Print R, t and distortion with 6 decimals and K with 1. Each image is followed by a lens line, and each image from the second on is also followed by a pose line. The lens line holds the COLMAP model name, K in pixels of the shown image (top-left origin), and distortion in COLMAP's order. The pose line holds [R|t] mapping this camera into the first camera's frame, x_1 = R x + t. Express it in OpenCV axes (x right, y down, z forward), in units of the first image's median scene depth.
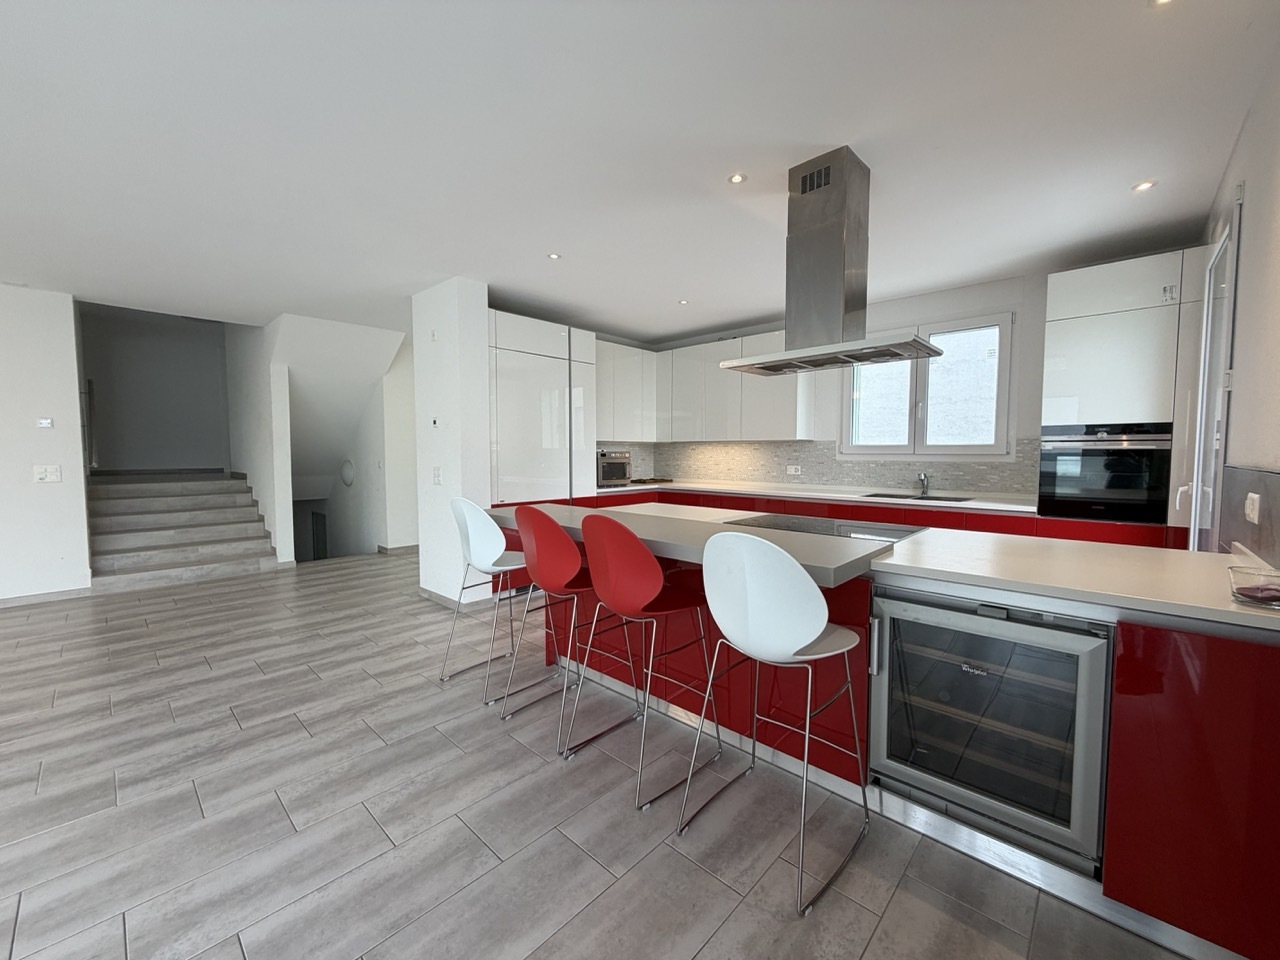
lens RADIAL K [[511.1, 0, 633.6], [0, 511.1, 477.9], [0, 0, 1]] dist [-0.000377, -0.000263]
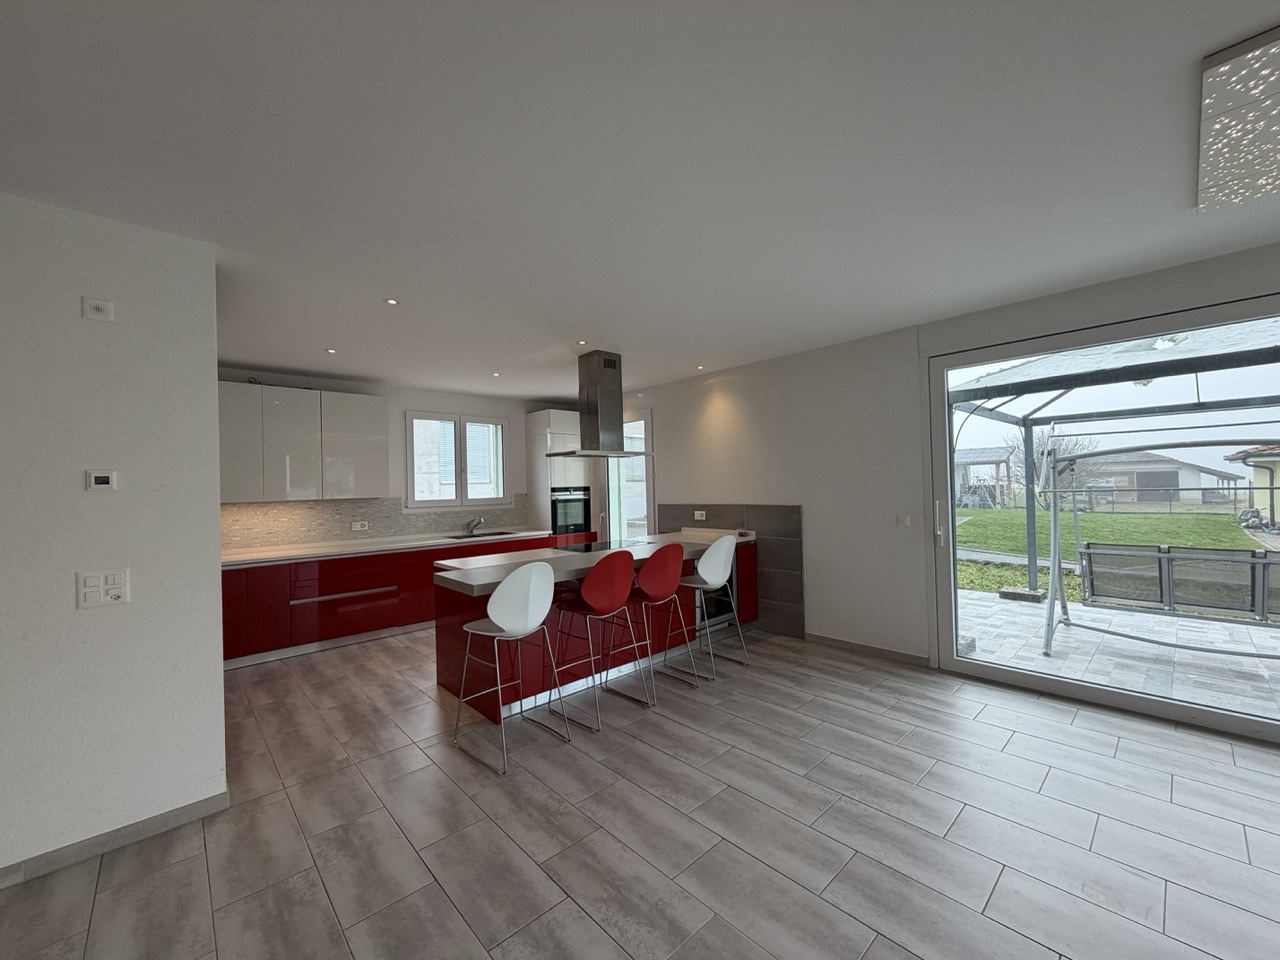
lens RADIAL K [[511.1, 0, 640.2], [0, 511.1, 482.3], [0, 0, 1]] dist [-0.000377, -0.000263]
pose [[0.060207, 0.004347, 0.998176, -1.007527], [0.076963, 0.996993, -0.008984, -0.074046], [-0.995214, 0.077364, 0.059691, 0.527248]]
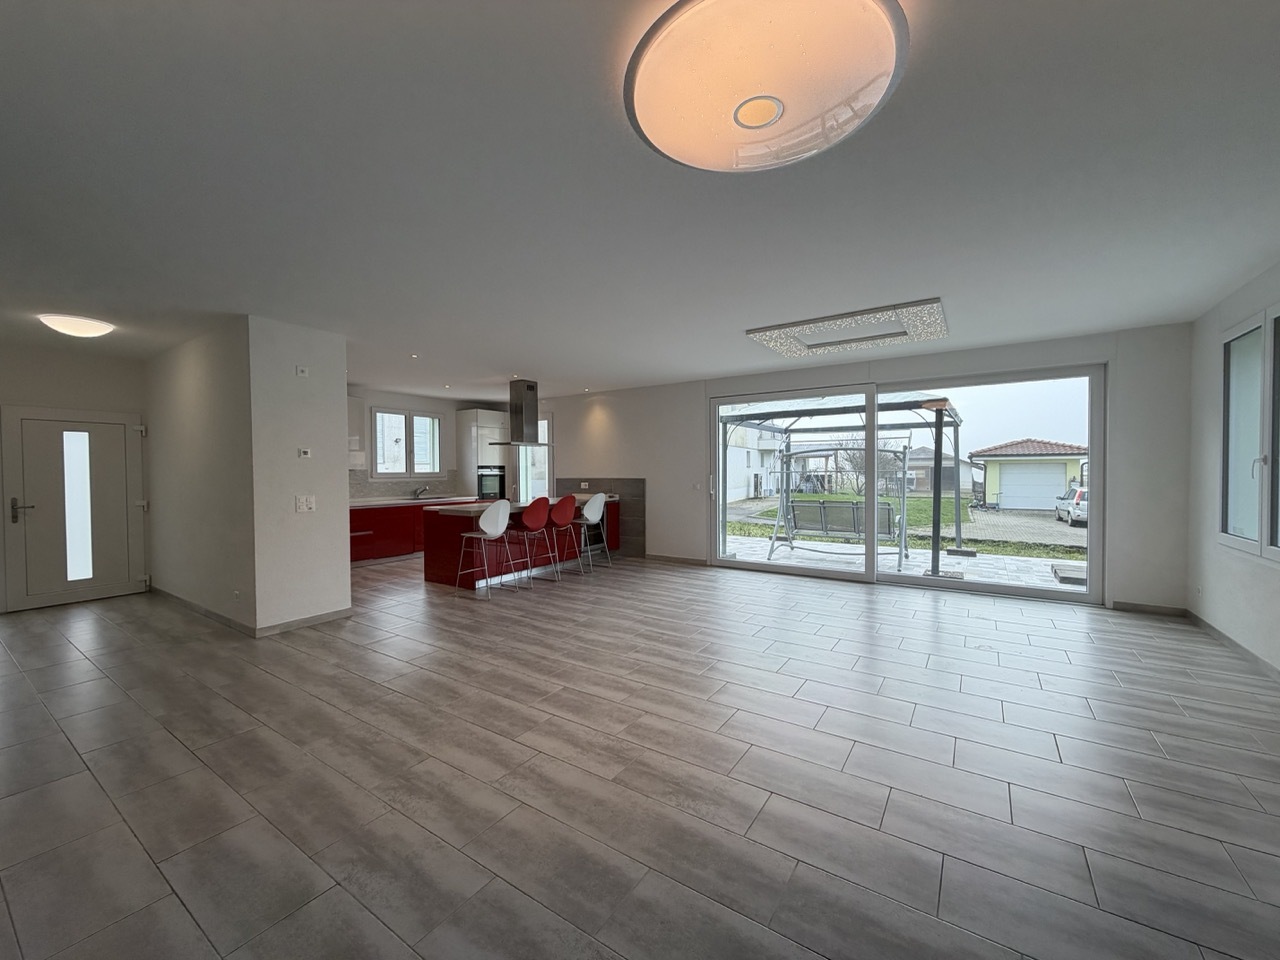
lens RADIAL K [[511.1, 0, 645.5], [0, 511.1, 483.6], [0, 0, 1]] dist [-0.000377, -0.000263]
pose [[-0.177521, -0.025680, 0.983782, -1.833032], [0.056517, 0.997744, 0.036243, -0.052922], [-0.982493, 0.062034, -0.175669, 0.585511]]
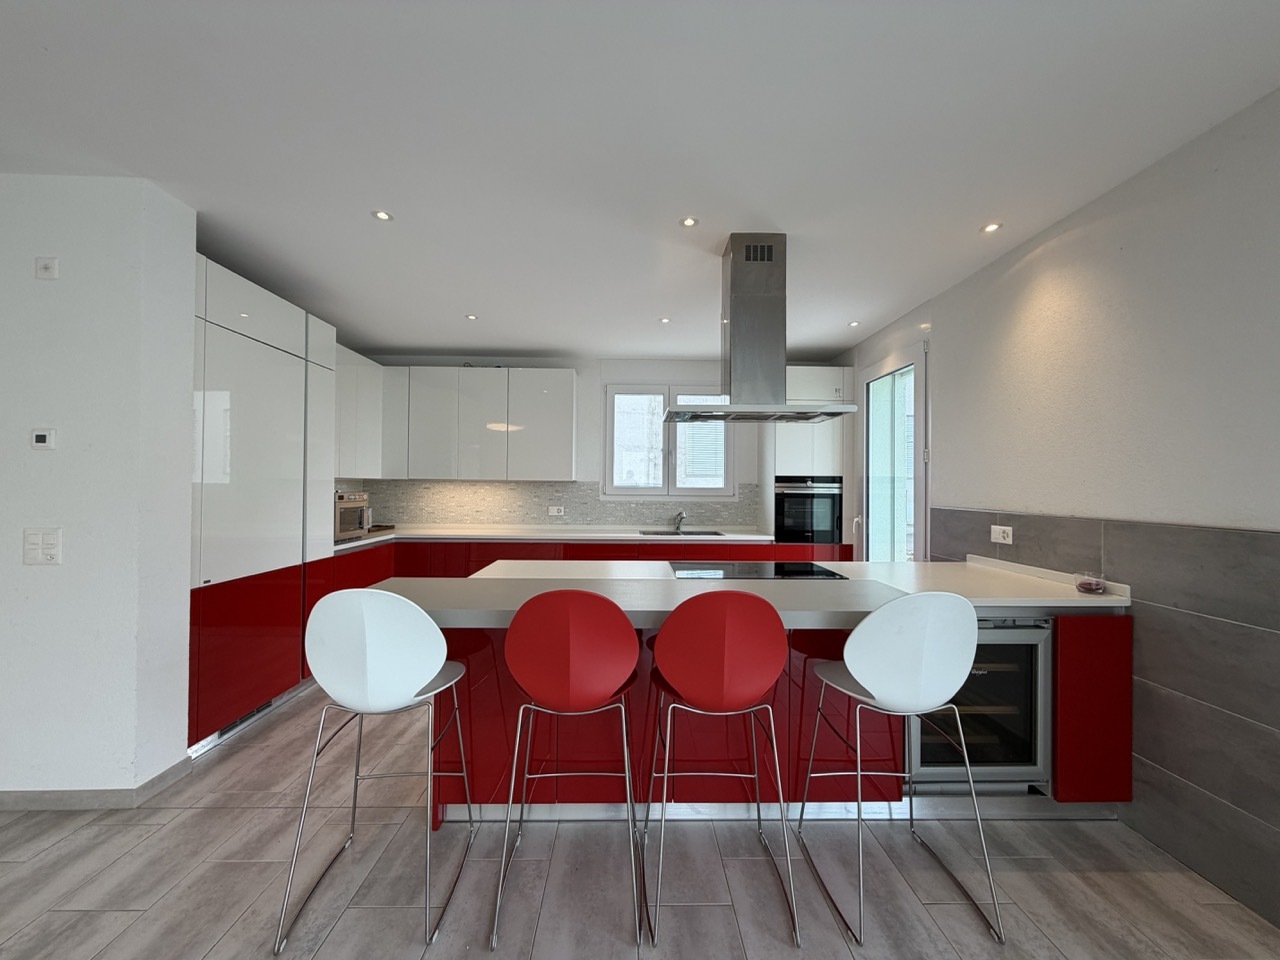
lens RADIAL K [[511.1, 0, 638.1], [0, 511.1, 479.8], [0, 0, 1]] dist [-0.000377, -0.000263]
pose [[0.709636, 0.013408, 0.704441, -0.385003], [0.027950, 0.998496, -0.047161, -0.035315], [-0.704014, 0.053156, 0.708194, 0.282986]]
